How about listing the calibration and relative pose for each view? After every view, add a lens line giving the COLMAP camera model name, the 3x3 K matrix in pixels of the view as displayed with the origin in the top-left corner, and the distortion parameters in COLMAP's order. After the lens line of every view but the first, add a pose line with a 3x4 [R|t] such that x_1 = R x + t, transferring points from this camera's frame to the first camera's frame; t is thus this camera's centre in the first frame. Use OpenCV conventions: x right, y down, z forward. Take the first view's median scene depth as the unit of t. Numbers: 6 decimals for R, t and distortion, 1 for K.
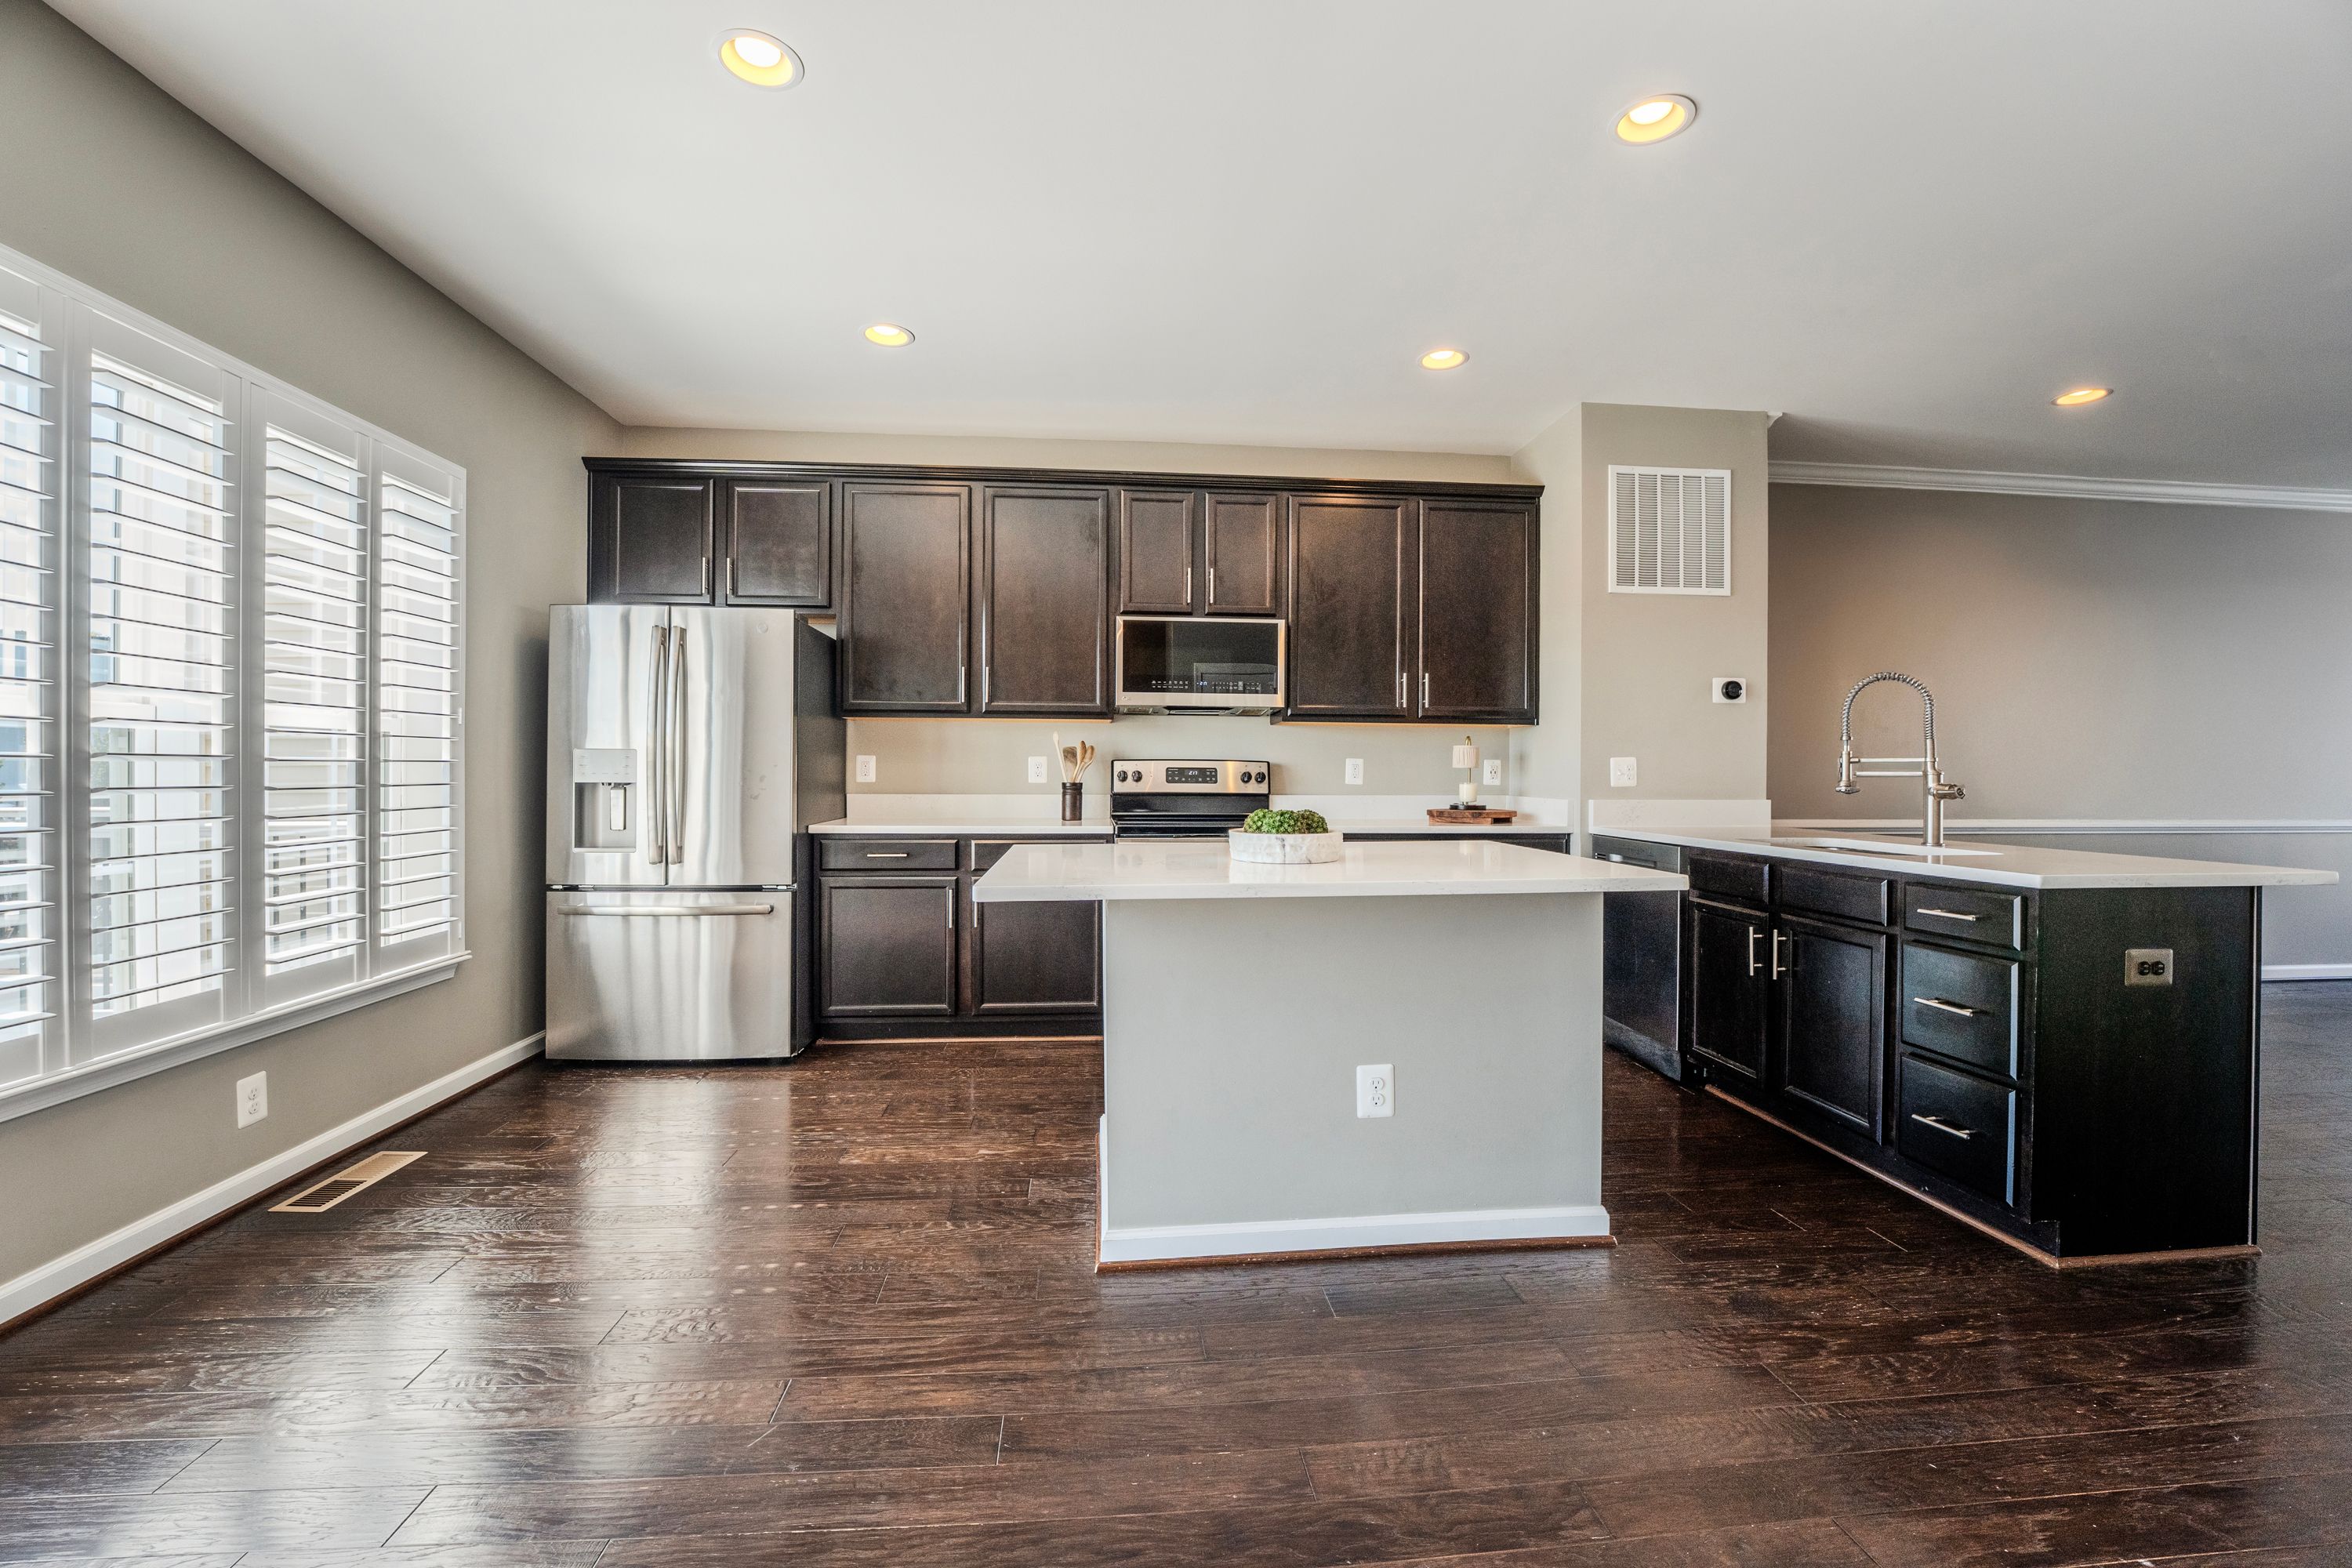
lens RADIAL K [[984.8, 0, 1157.1], [0, 984.8, 779.2], [0, 0, 1]] dist [-0.019894, -0.000905]
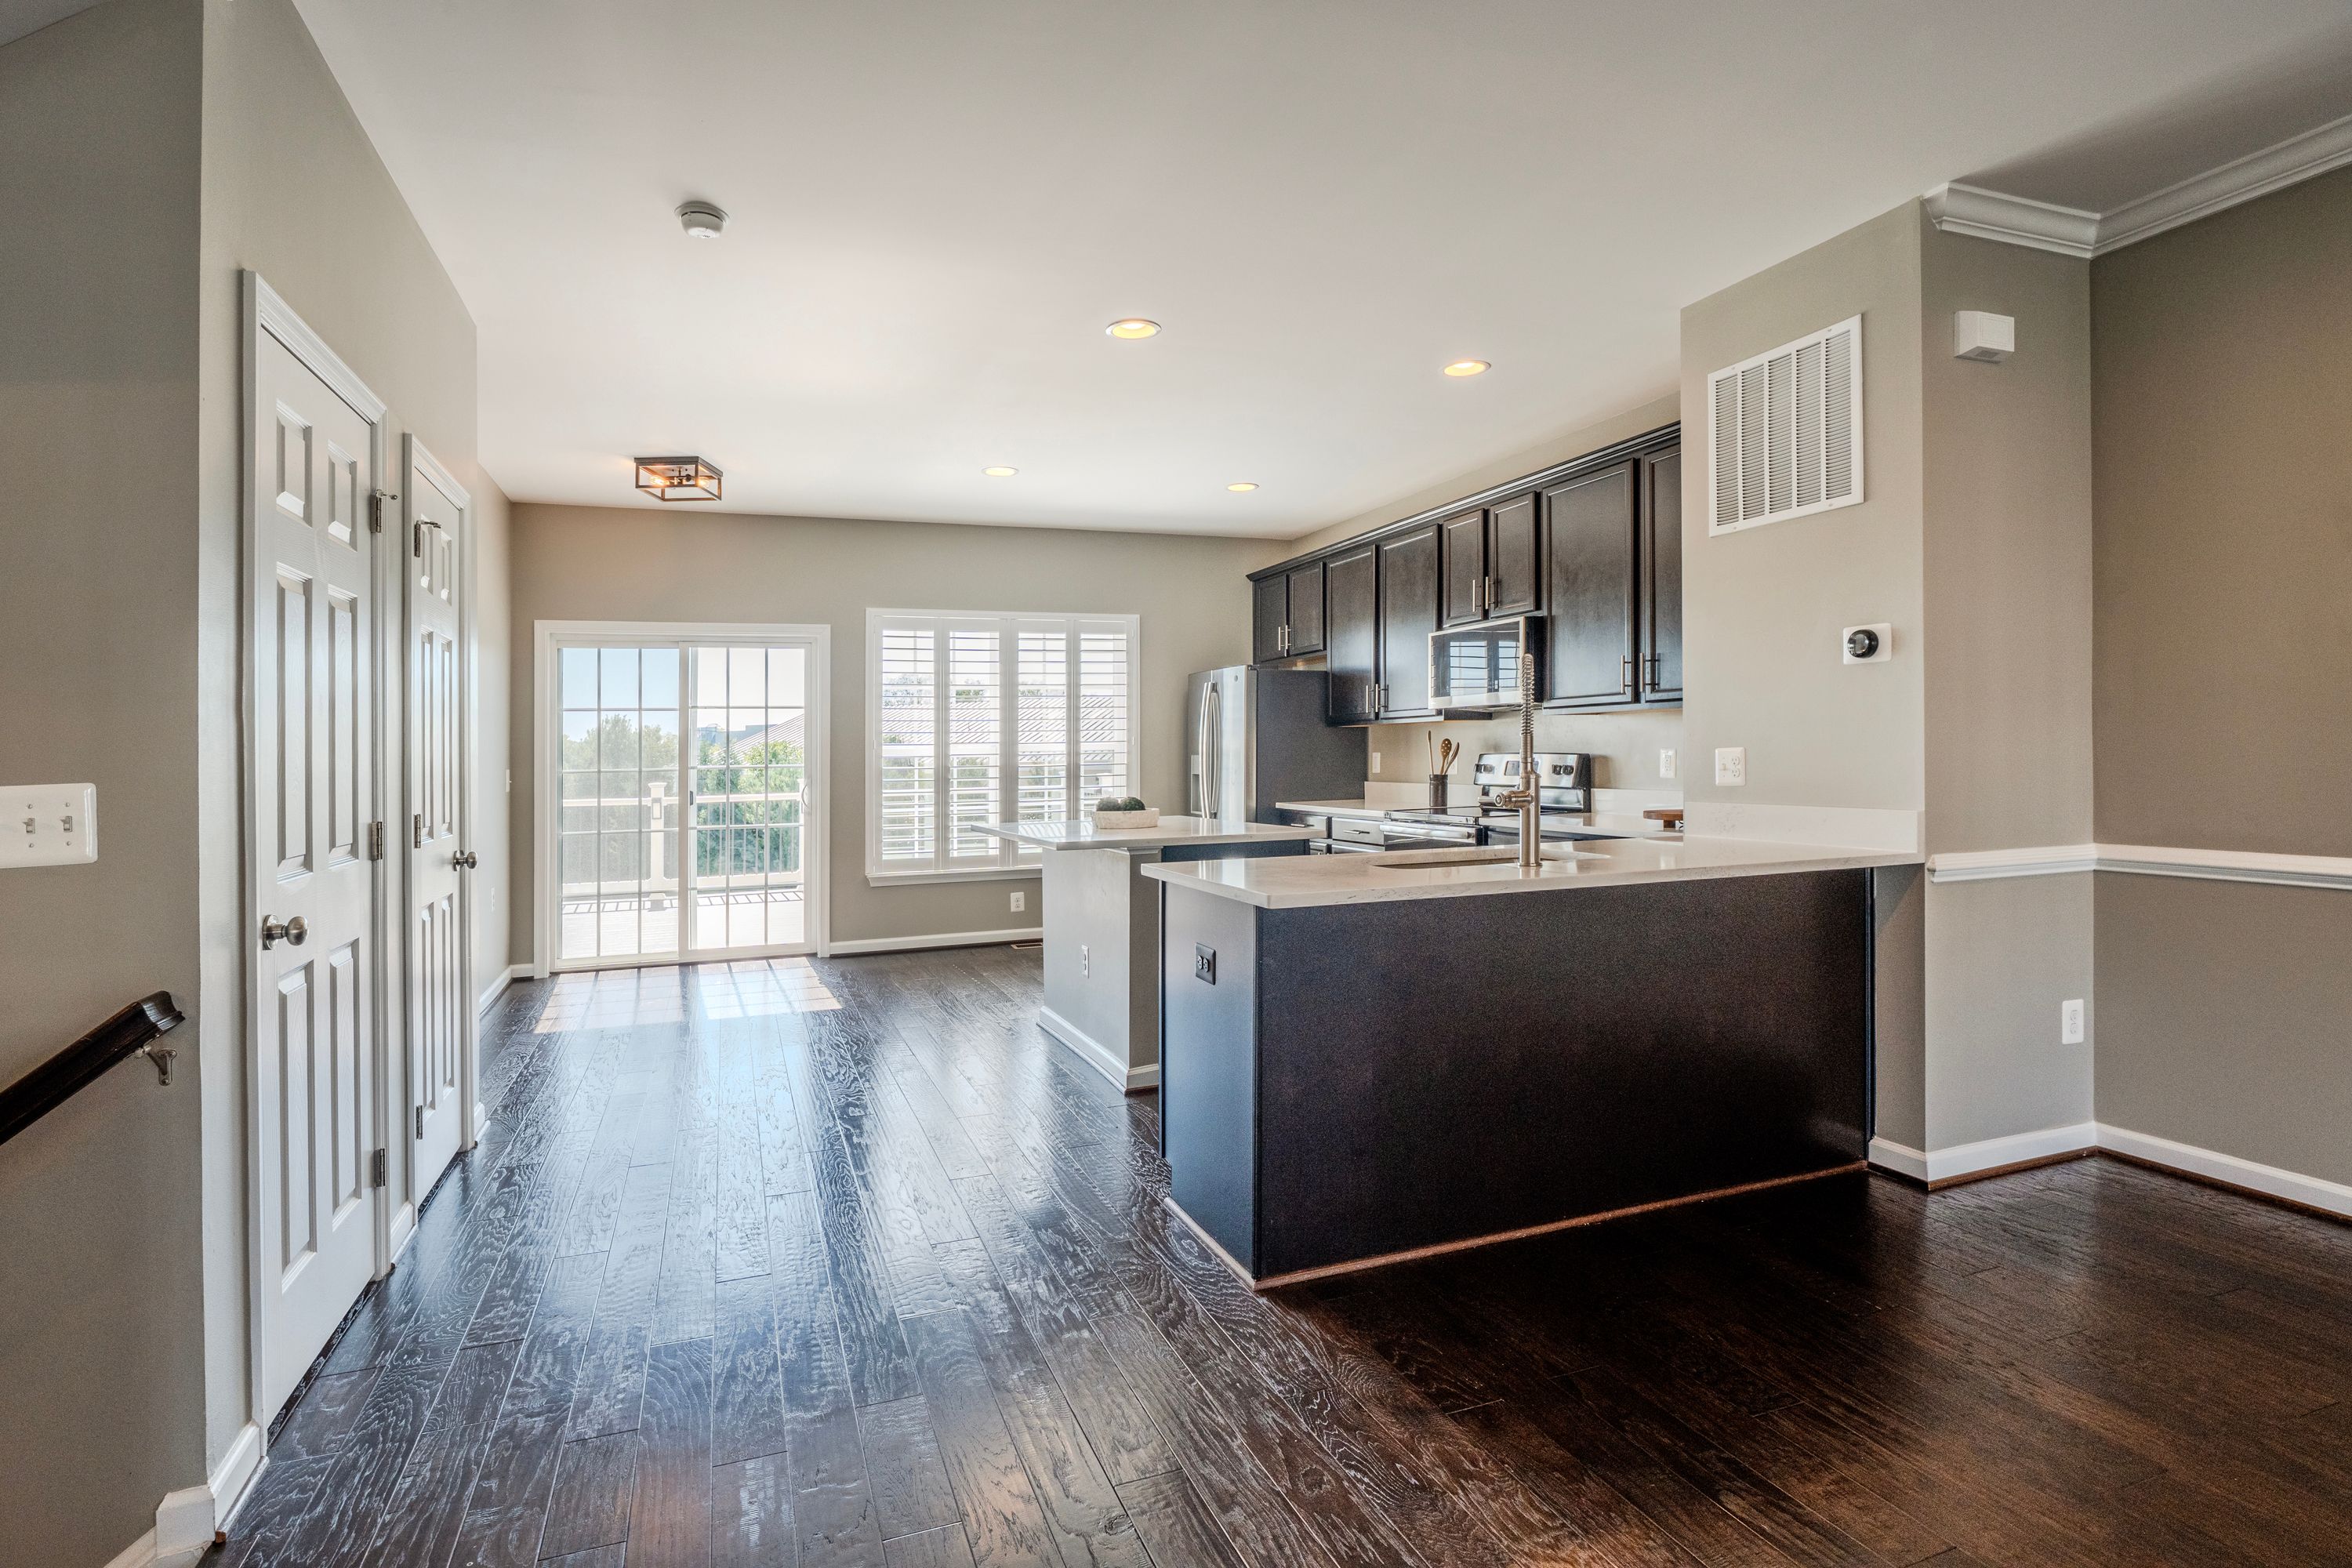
lens RADIAL K [[1182.7, 0, 1214.3], [0, 1182.7, 746.2], [0, 0, 1]] dist [-0.016872, 0.000096]
pose [[0.288404, -0.014628, -0.957397, 1.234892], [0.014257, 0.999838, -0.010981, -0.018938], [0.957403, -0.010483, 0.288566, 0.343868]]
